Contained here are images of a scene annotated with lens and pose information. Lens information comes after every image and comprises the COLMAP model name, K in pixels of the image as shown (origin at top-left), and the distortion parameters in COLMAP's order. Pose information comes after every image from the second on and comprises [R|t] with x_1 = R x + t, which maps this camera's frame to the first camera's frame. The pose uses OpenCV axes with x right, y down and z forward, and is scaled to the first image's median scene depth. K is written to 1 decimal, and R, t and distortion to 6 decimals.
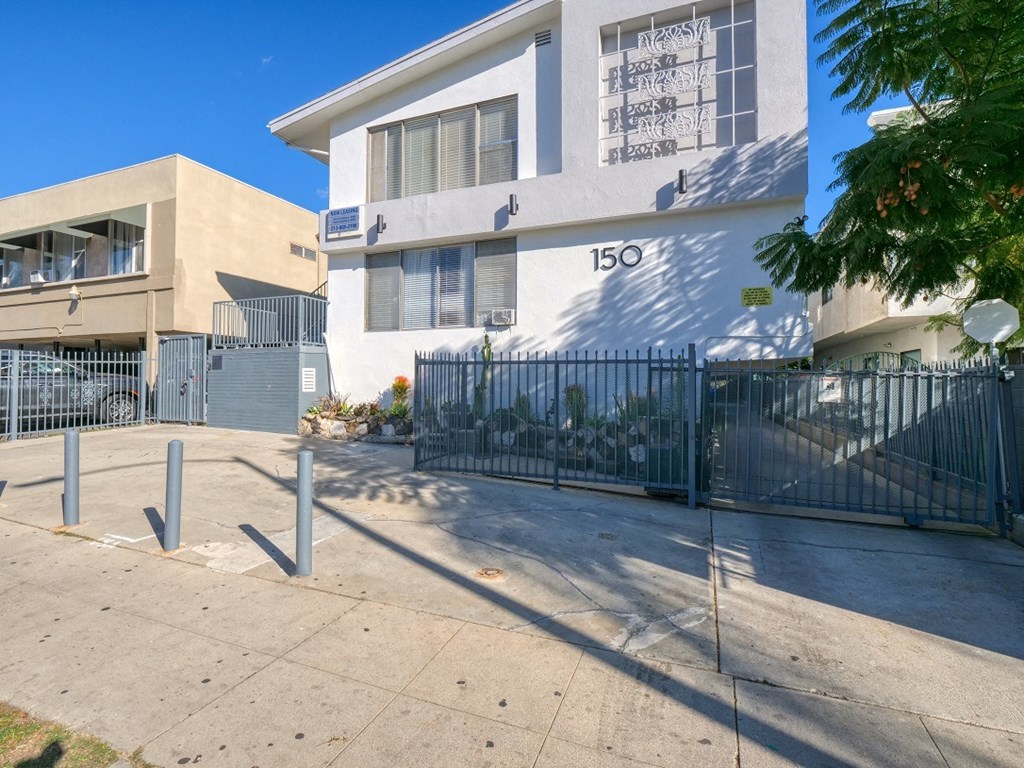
lens RADIAL K [[498.5, 0, 514.7], [0, 498.5, 380.0], [0, 0, 1]] dist [0.005642, -0.001391]
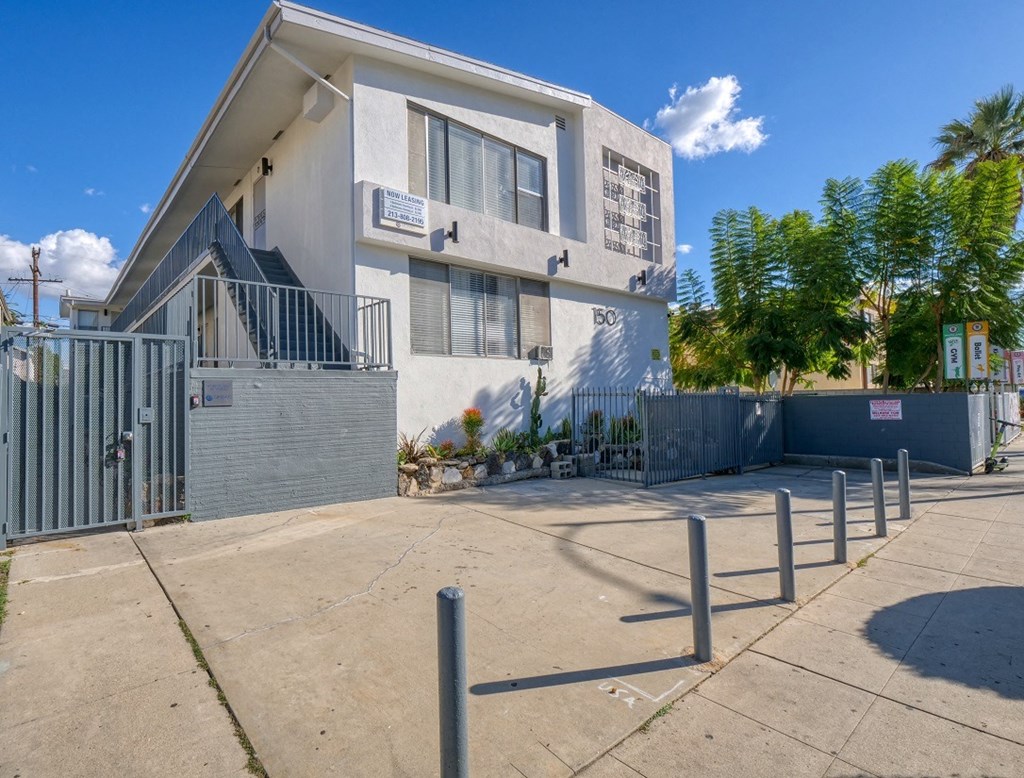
lens RADIAL K [[509.5, 0, 509.5], [0, 509.5, 389.0], [0, 0, 1]] dist [-0.004204, 0.000556]
pose [[0.478171, 0.016852, 0.878105, -1.025214], [0.011219, 0.999617, -0.025293, -0.018997], [-0.878195, 0.021946, 0.477799, 0.523901]]
